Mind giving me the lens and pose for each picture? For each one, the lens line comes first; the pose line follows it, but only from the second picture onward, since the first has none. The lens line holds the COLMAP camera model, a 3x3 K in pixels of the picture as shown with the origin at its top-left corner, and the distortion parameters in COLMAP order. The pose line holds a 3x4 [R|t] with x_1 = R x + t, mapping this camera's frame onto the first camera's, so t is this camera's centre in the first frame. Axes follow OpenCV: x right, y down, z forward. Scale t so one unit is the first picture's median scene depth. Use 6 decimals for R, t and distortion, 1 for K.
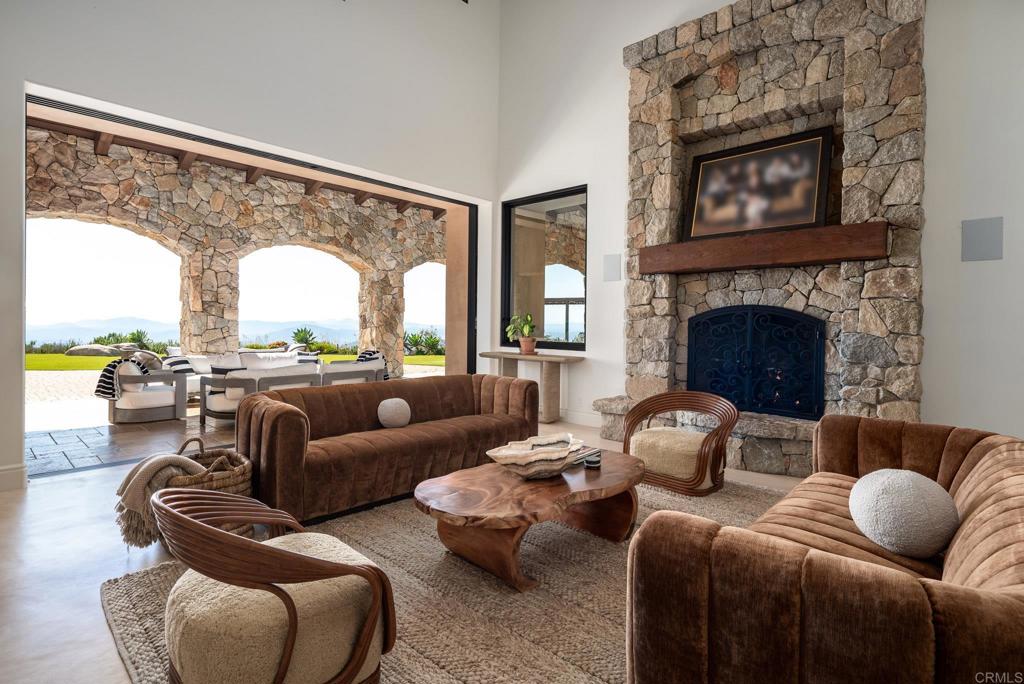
lens RADIAL K [[511.8, 0, 499.7], [0, 511.8, 326.1], [0, 0, 1]] dist [0.016503, -0.004921]
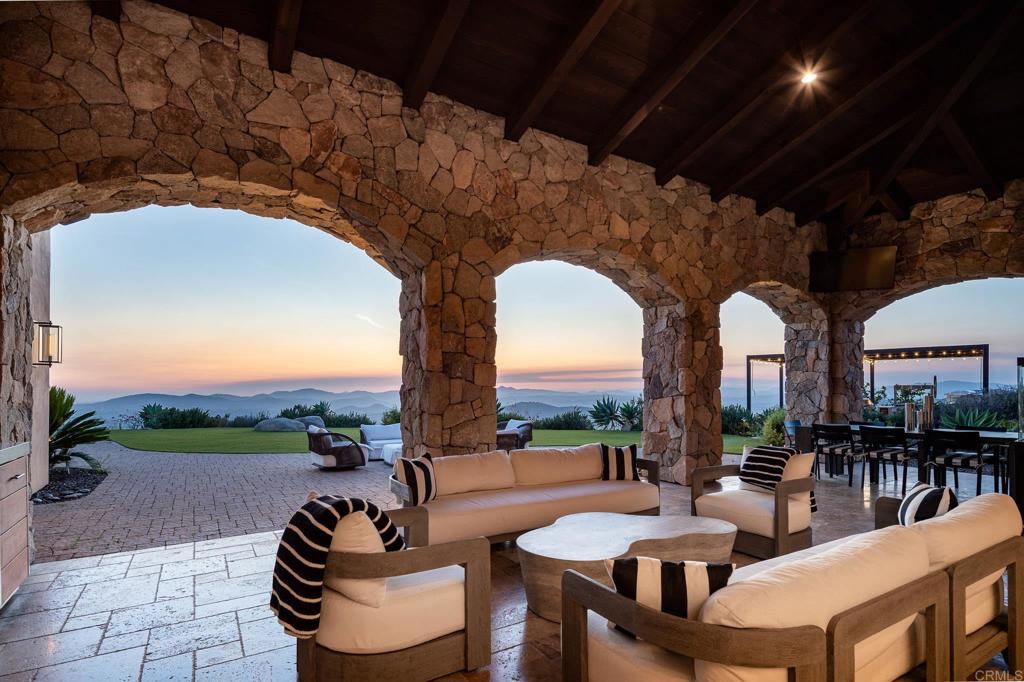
lens RADIAL K [[511.8, 0, 508.5], [0, 511.8, 384.4], [0, 0, 1]] dist [0.016503, -0.004921]
pose [[0.968238, -0.017805, -0.249397, -0.357834], [0.013694, 0.999740, -0.018209, -0.003387], [0.249656, 0.014215, 0.968230, 0.470263]]
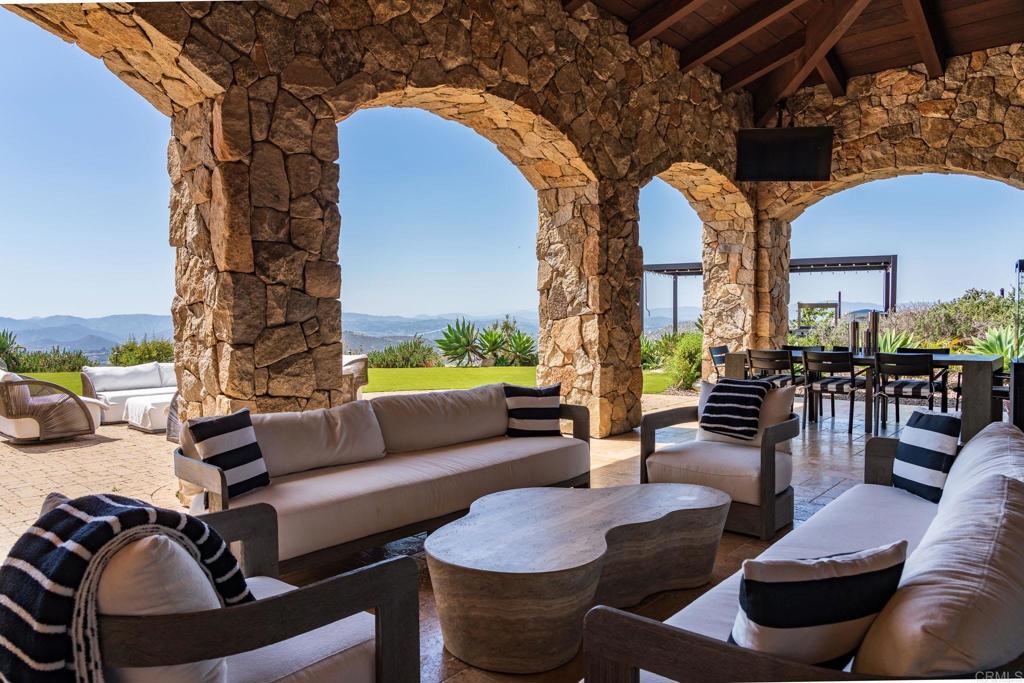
lens RADIAL K [[710.8, 0, 508.9], [0, 710.8, 338.5], [0, 0, 1]] dist [-0.018525, 0.013460]
pose [[0.999379, -0.020491, 0.028683, -0.408330], [0.019516, 0.999235, 0.033879, 0.001253], [-0.029356, -0.033298, 0.999014, 0.516337]]
